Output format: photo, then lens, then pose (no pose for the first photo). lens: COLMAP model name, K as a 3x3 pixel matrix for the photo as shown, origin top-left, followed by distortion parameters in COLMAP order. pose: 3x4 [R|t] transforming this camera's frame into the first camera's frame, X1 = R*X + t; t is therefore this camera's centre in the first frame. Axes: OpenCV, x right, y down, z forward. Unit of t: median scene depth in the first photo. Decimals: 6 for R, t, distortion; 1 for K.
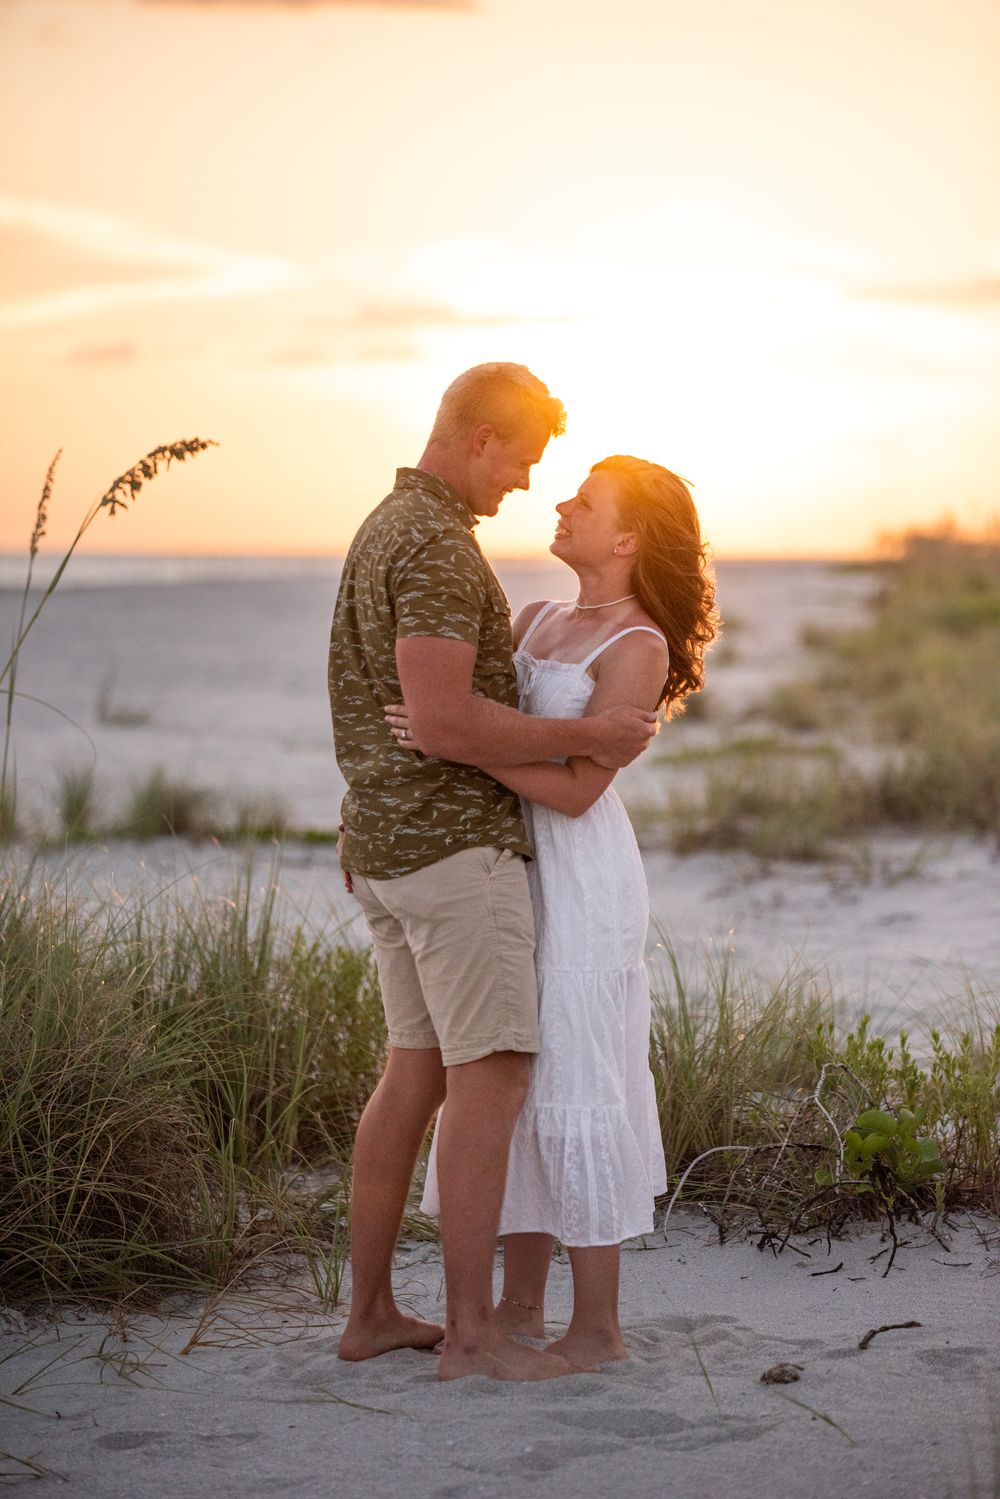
lens RADIAL K [[5765.3, 0, 492.9], [0, 5765.3, 747.5], [0, 0, 1]] dist [0.331830, 0.000000]
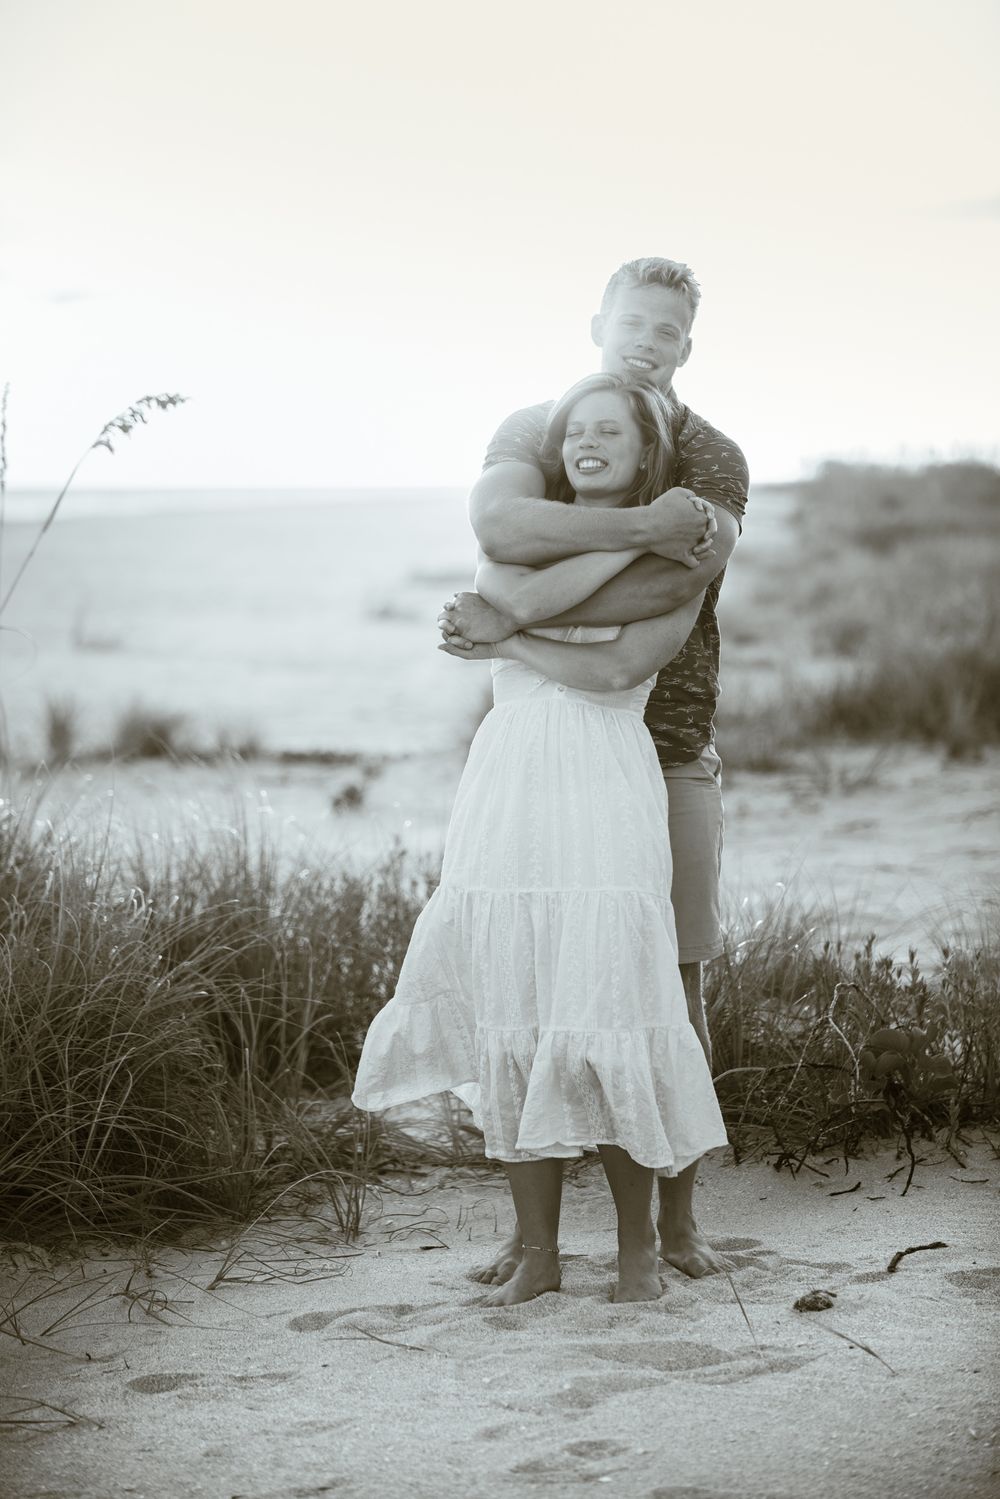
lens RADIAL K [[5314.7, 0, 506.1], [0, 5314.7, 747.3], [0, 0, 1]] dist [0.130039, 0.000000]
pose [[0.999719, -0.017943, 0.015491, -0.013783], [0.017685, 0.999706, 0.016601, -0.002724], [-0.015785, -0.016322, 0.999742, 0.077773]]
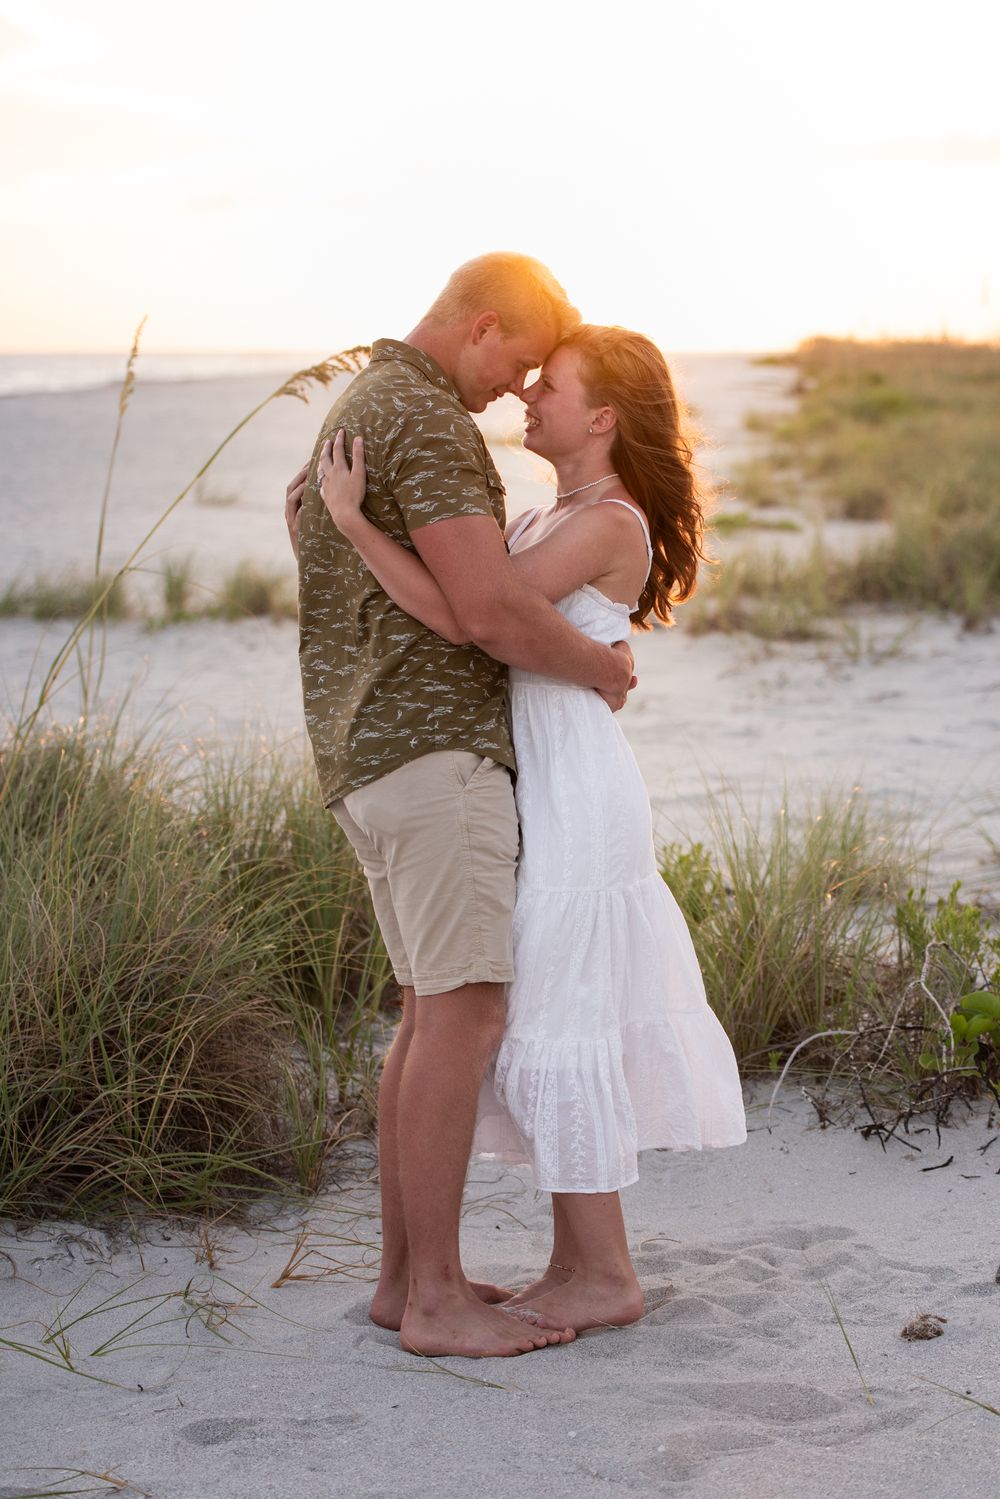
lens RADIAL K [[4126.7, 0, 580.4], [0, 4126.7, 789.7], [0, 0, 1]] dist [-0.192611, 0.000000]
pose [[0.999724, -0.008640, 0.021857, -0.016345], [0.006985, 0.997183, 0.074684, -0.023758], [-0.022441, -0.074511, 0.996968, 0.313415]]
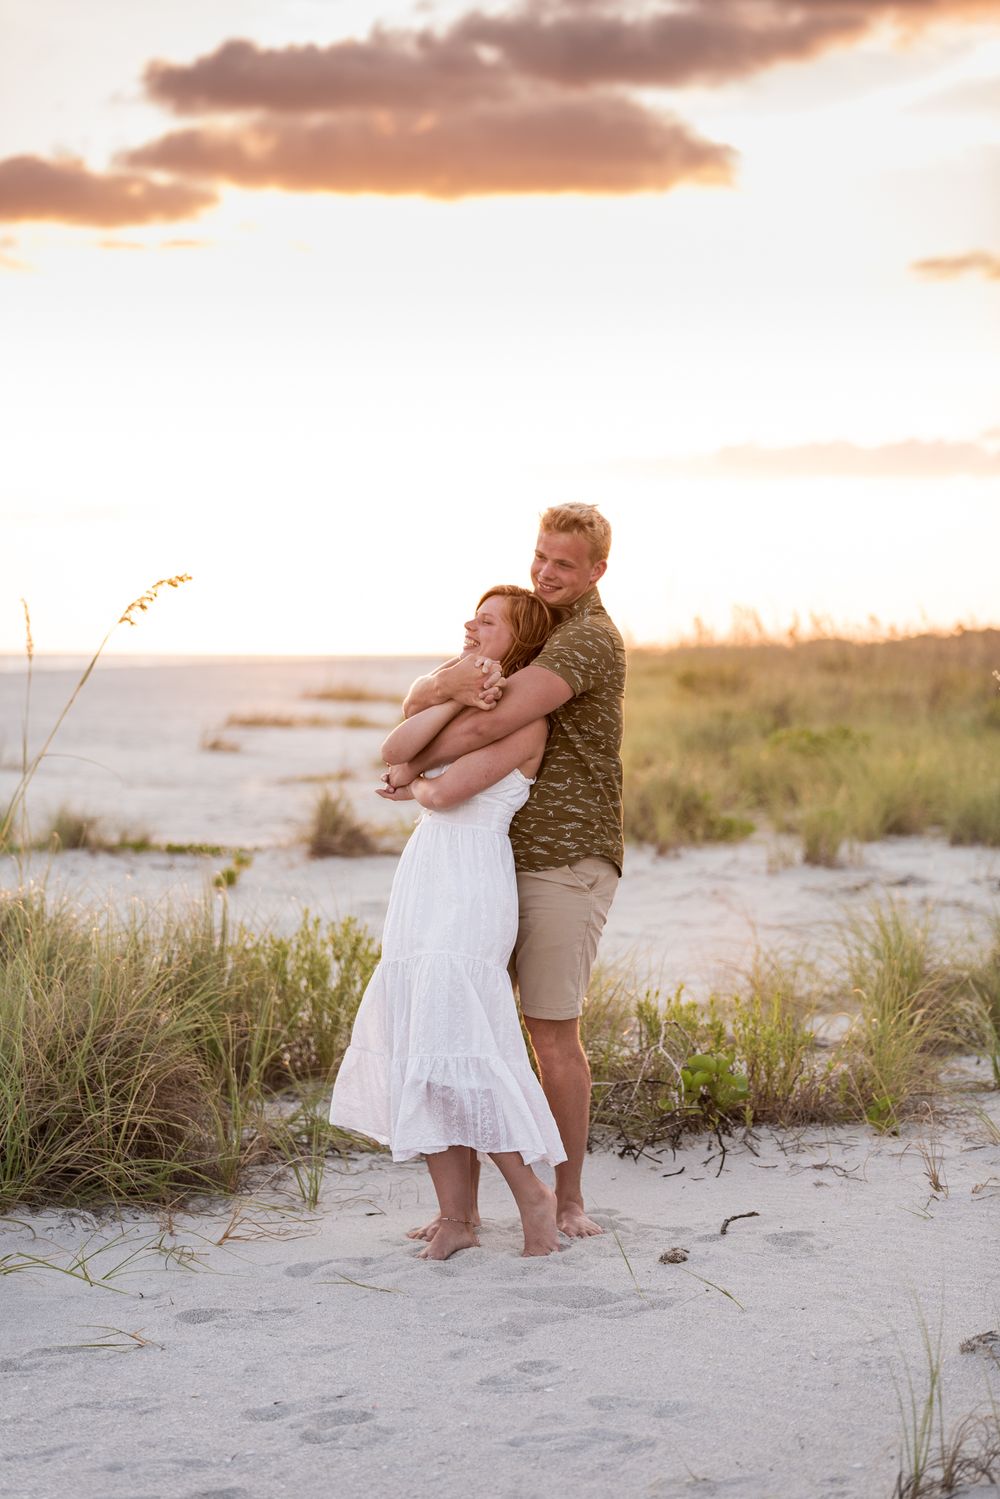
lens RADIAL K [[3773.1, 0, 502.8], [0, 3773.1, 752.3], [0, 0, 1]] dist [-0.068445, 0.000000]
pose [[0.996541, -0.005442, 0.082918, -0.055175], [0.006035, 0.999958, -0.006897, -0.003235], [-0.082877, 0.007373, 0.996532, 0.110792]]
